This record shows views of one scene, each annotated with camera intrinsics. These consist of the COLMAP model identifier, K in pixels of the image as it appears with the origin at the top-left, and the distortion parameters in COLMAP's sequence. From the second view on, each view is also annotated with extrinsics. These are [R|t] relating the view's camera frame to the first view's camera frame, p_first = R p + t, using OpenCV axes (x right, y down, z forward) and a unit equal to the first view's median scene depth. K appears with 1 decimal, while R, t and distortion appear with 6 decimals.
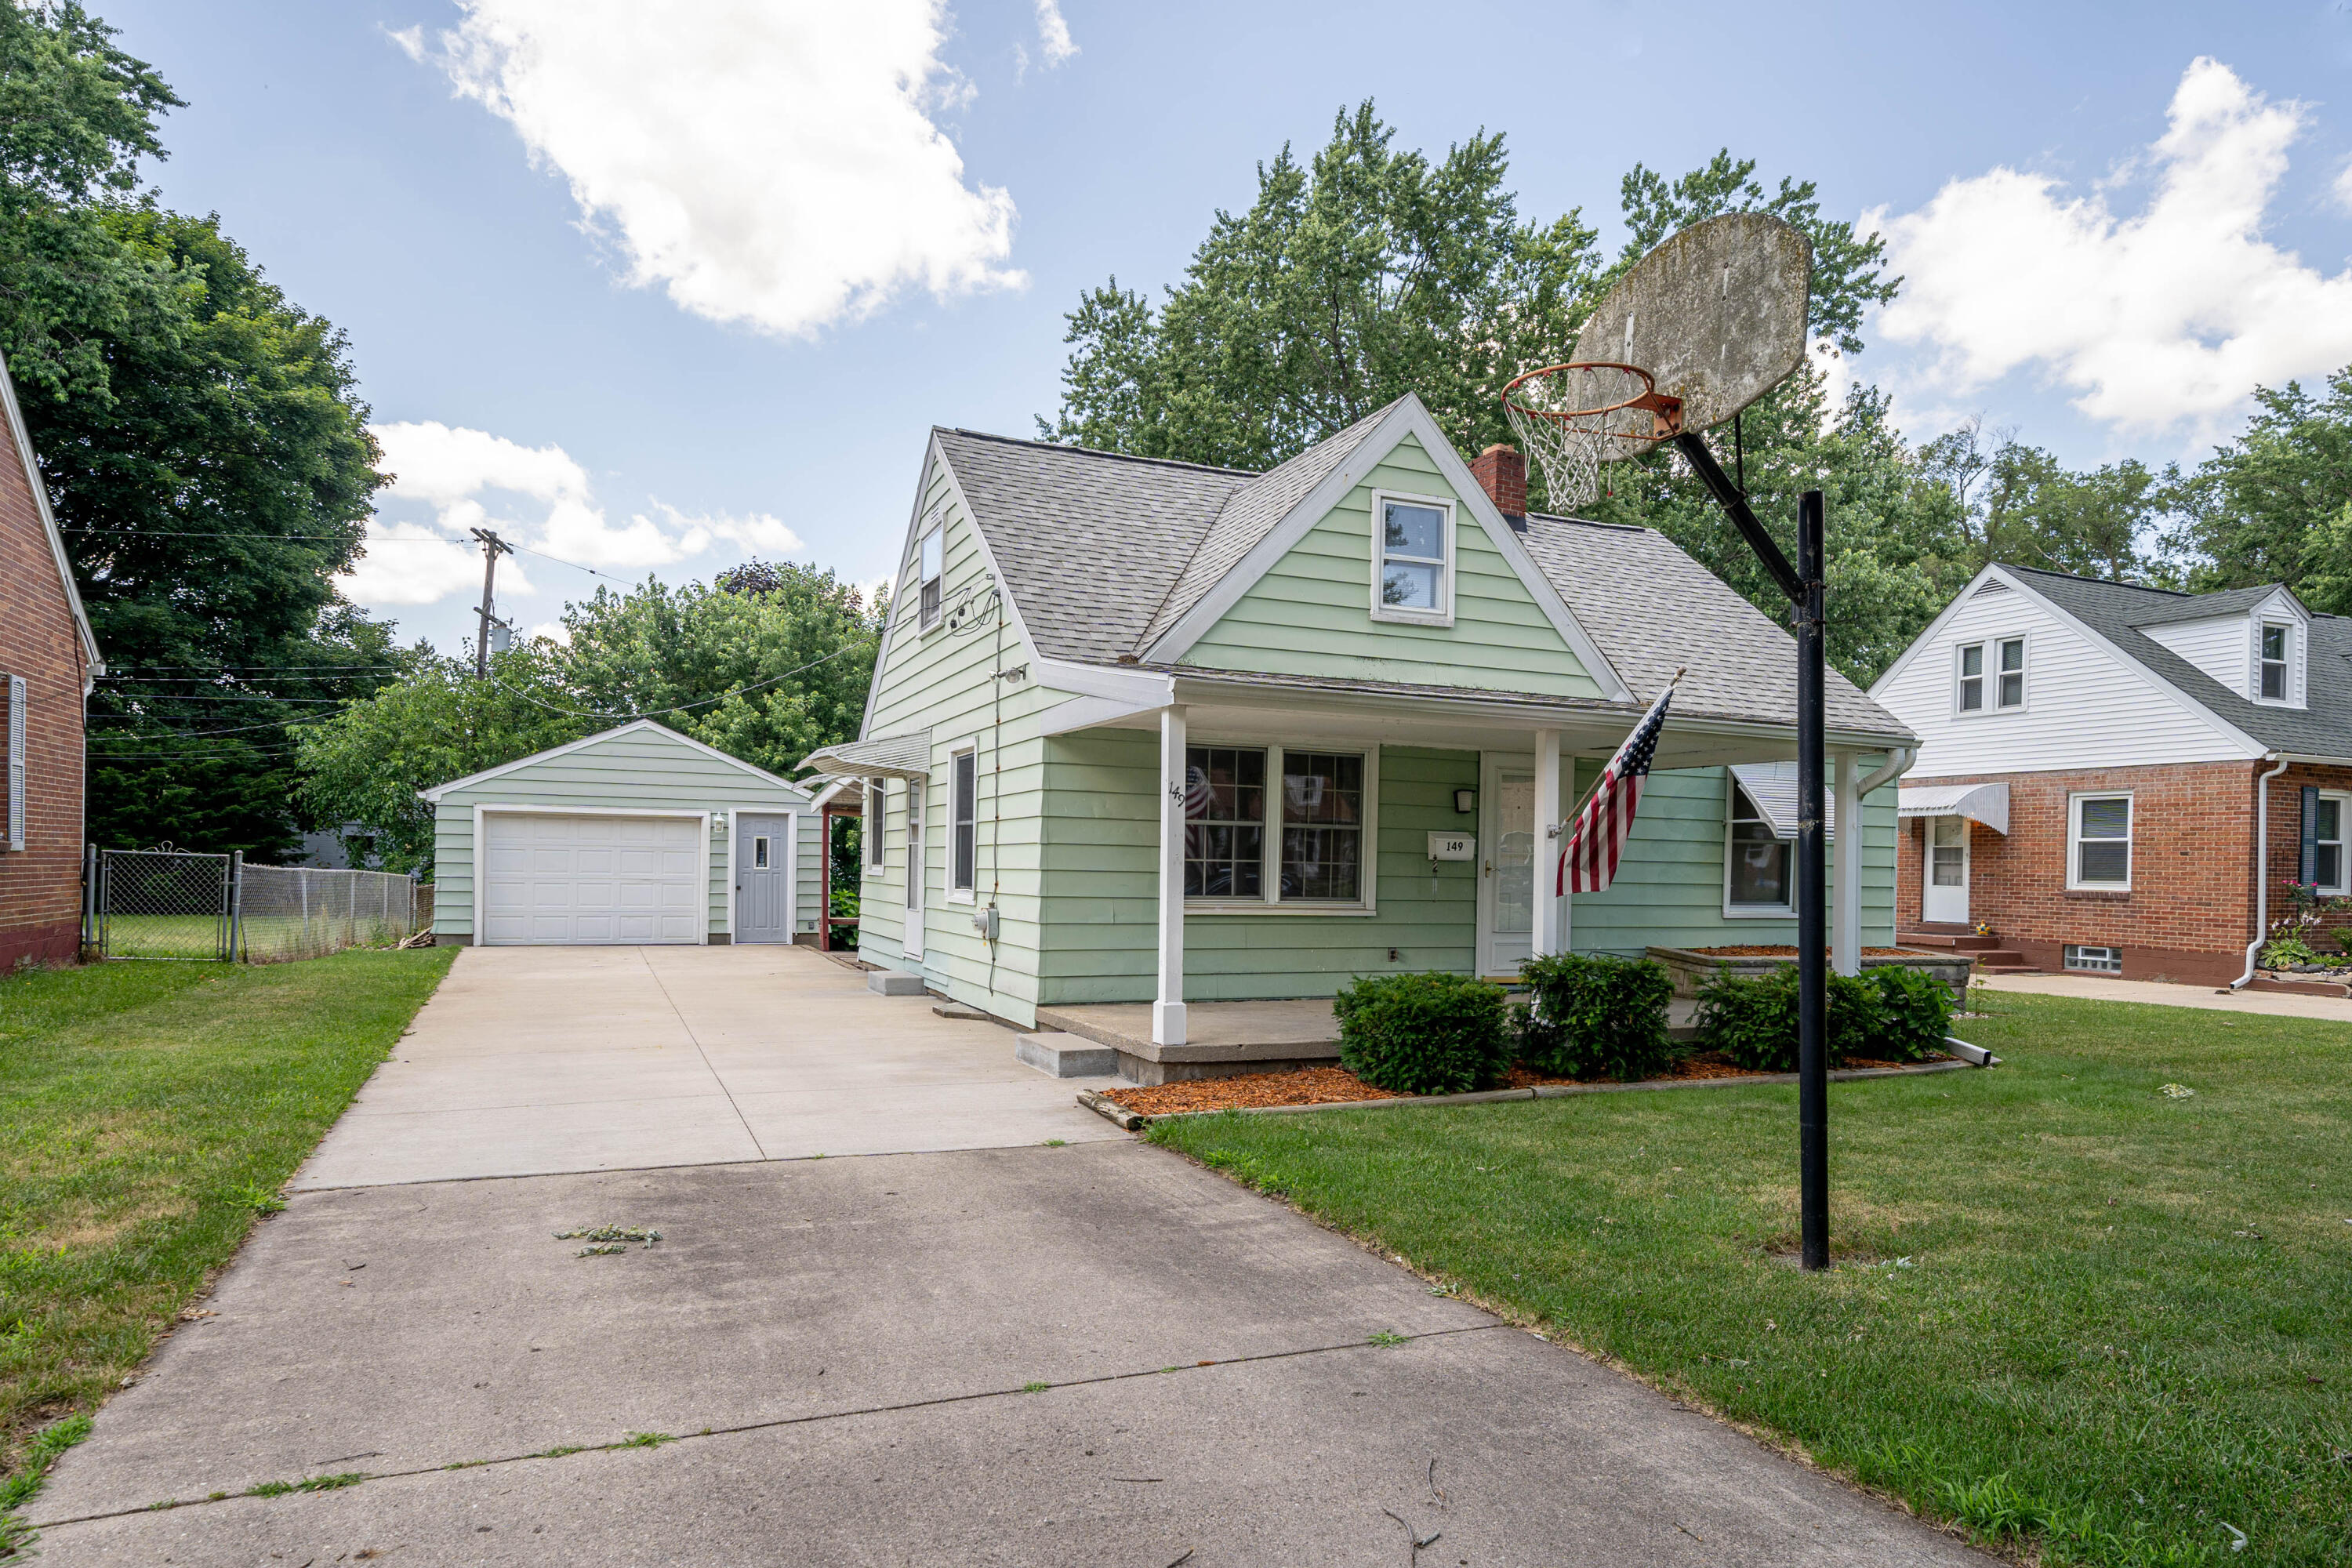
lens RADIAL K [[1278.3, 0, 1119.0], [0, 1278.3, 875.6], [0, 0, 1]] dist [0.000275, 0.000589]
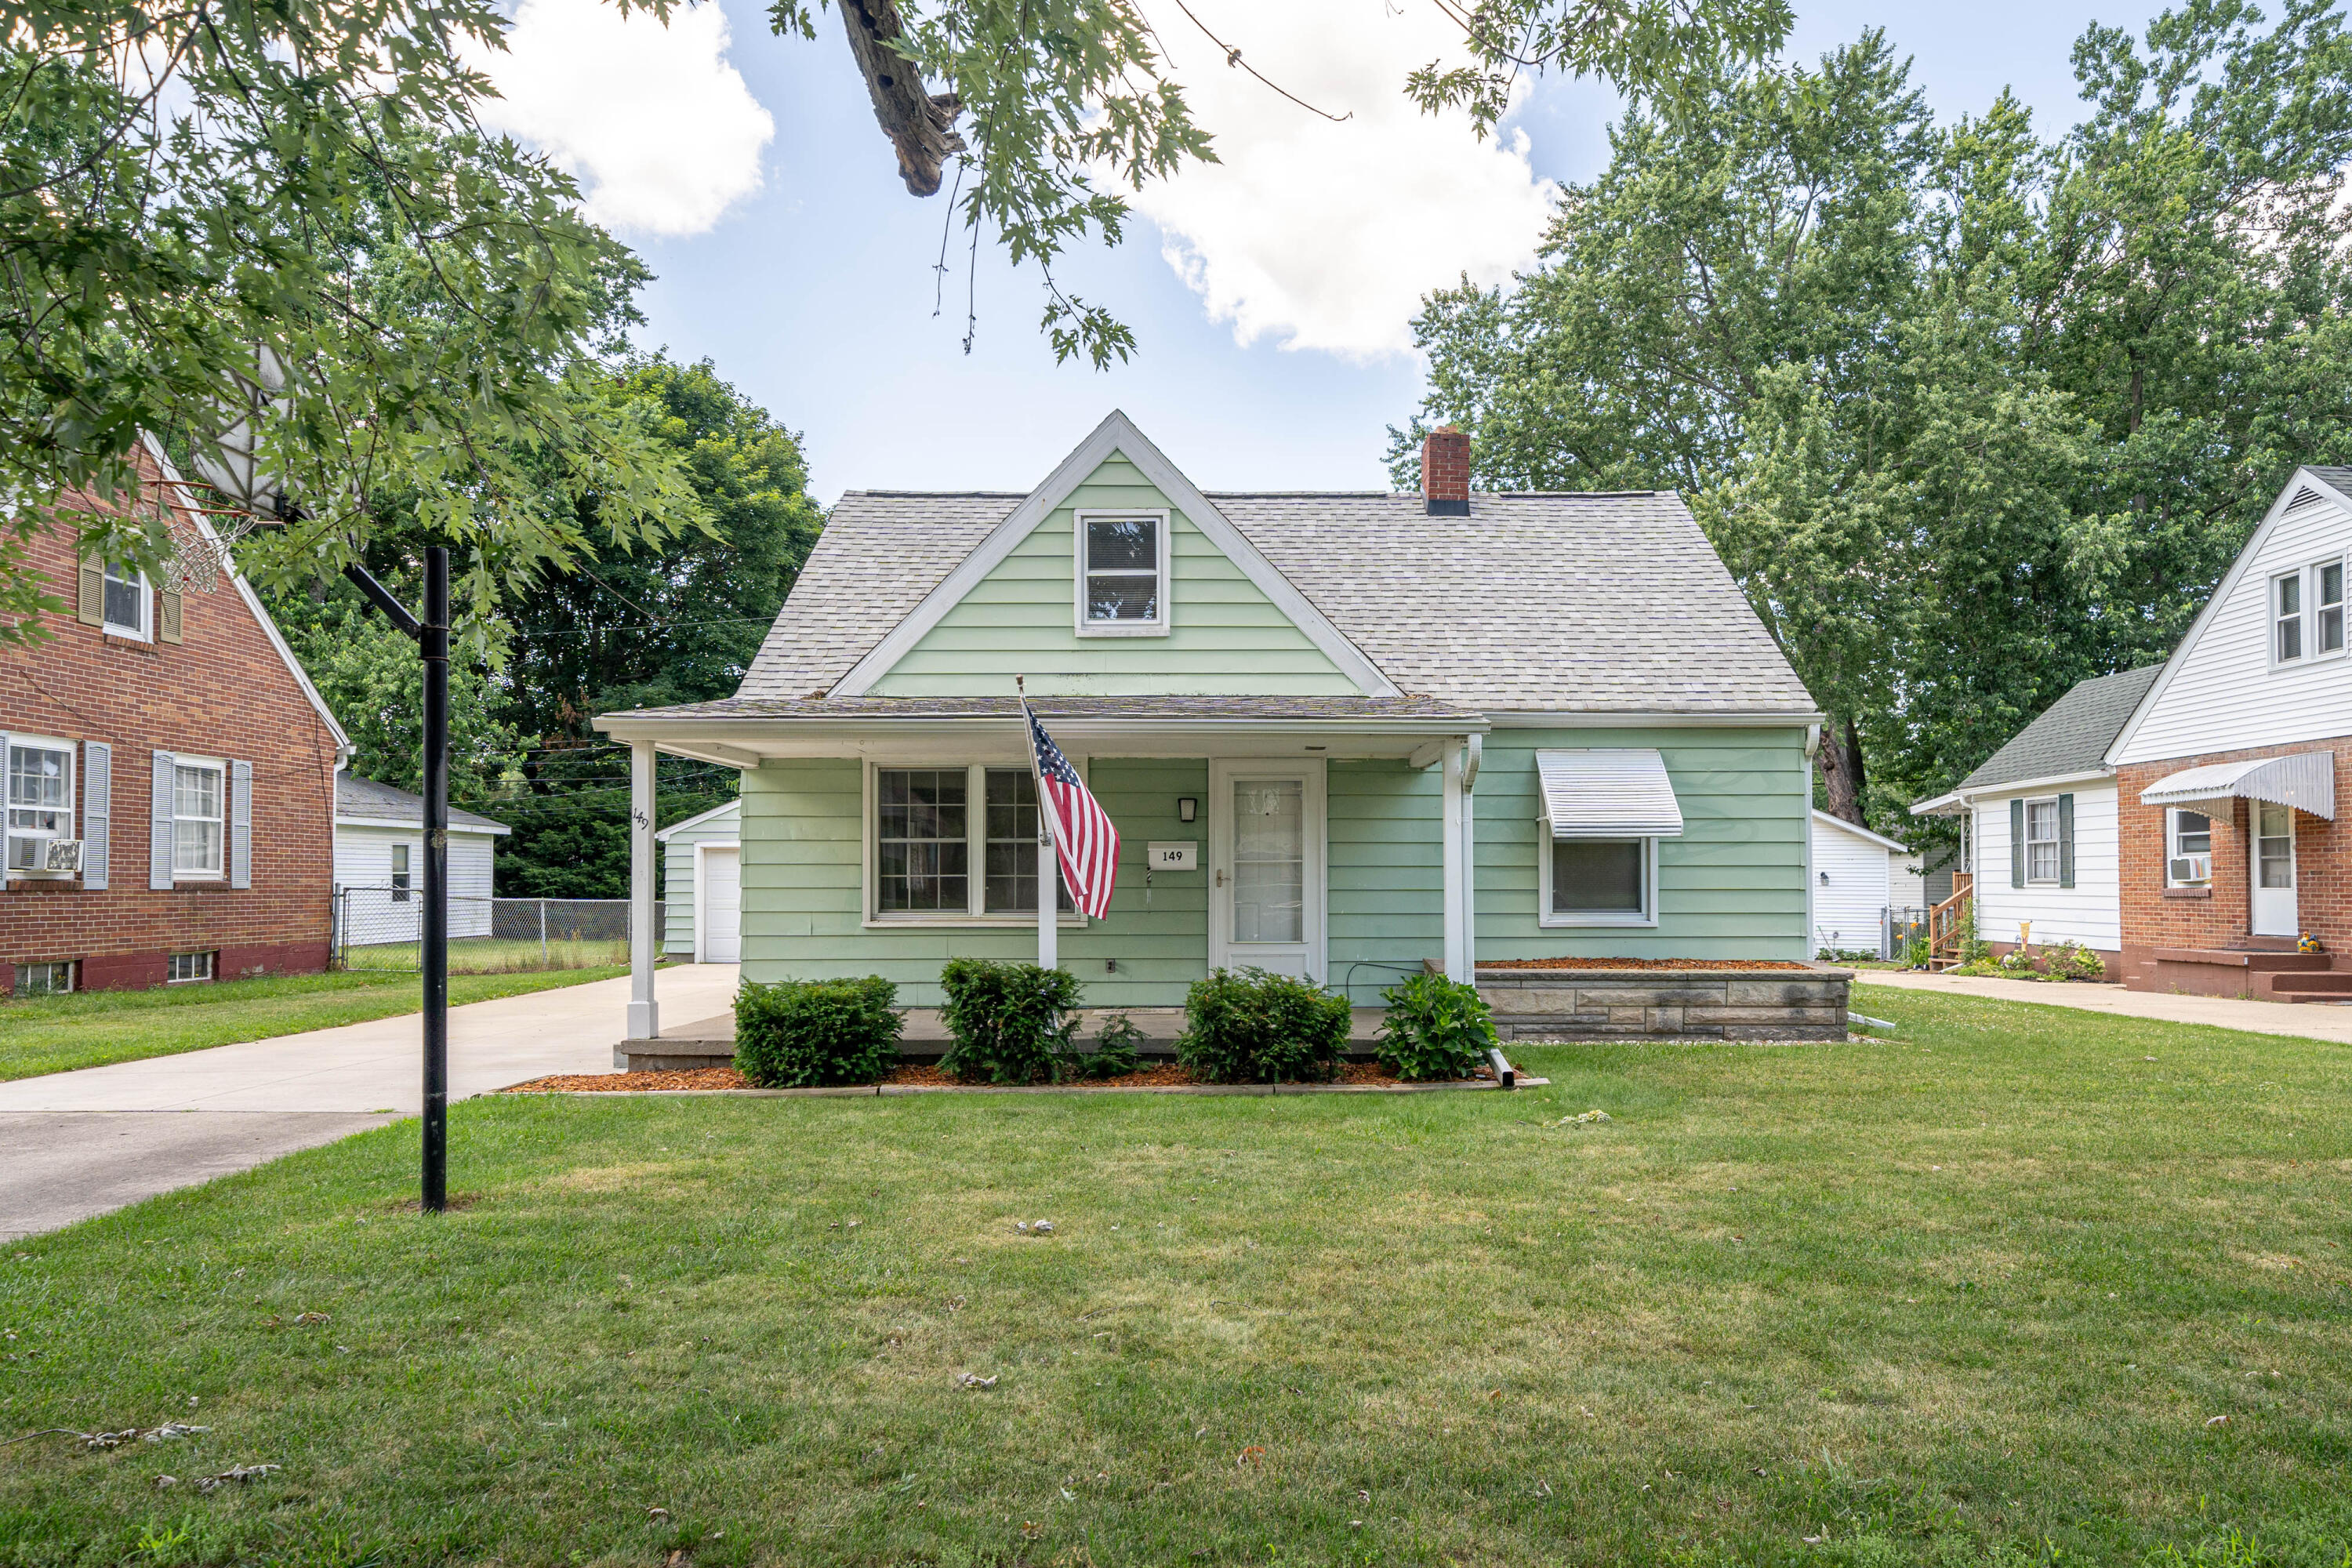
lens RADIAL K [[1346.6, 0, 1293.0], [0, 1346.6, 856.4], [0, 0, 1]] dist [0.000208, 0.002945]
pose [[0.935278, -0.027060, -0.352878, 0.386848], [0.015643, 0.999259, -0.035166, 0.008308], [0.353568, 0.027370, 0.935008, 0.031740]]
